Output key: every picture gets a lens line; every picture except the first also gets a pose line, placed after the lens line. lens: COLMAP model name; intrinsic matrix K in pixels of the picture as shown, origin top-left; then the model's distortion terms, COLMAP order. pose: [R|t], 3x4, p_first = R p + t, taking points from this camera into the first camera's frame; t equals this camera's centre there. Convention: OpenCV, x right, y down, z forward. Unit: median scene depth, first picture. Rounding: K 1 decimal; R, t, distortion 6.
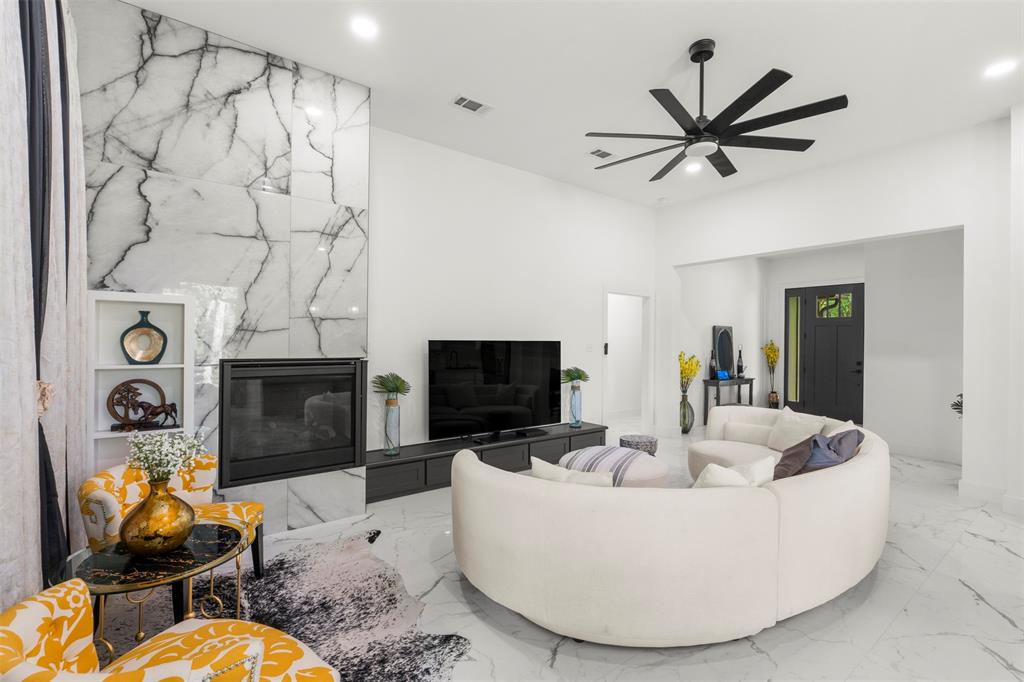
lens RADIAL K [[452.0, 0, 509.5], [0, 452.0, 343.4], [0, 0, 1]] dist [-0.002887, 0.000668]
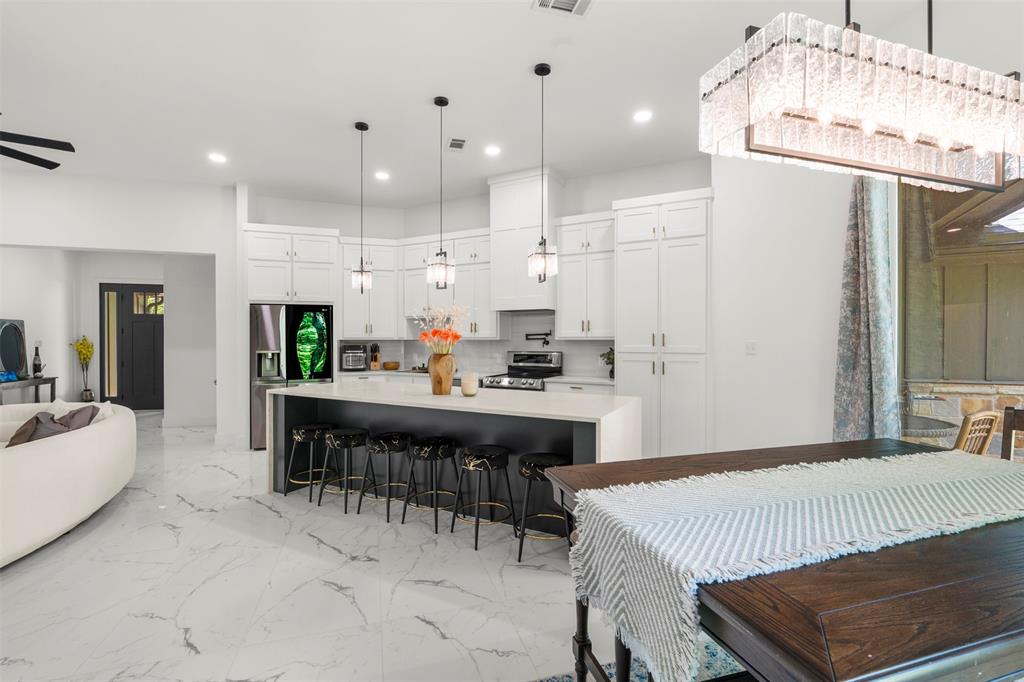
lens RADIAL K [[452.0, 0, 509.6], [0, 452.0, 339.2], [0, 0, 1]] dist [-0.002887, 0.000668]
pose [[0.335417, -0.012910, 0.941981, -0.031107], [0.009104, 0.999904, 0.010462, -0.001666], [-0.942026, 0.005067, 0.335502, -0.440564]]
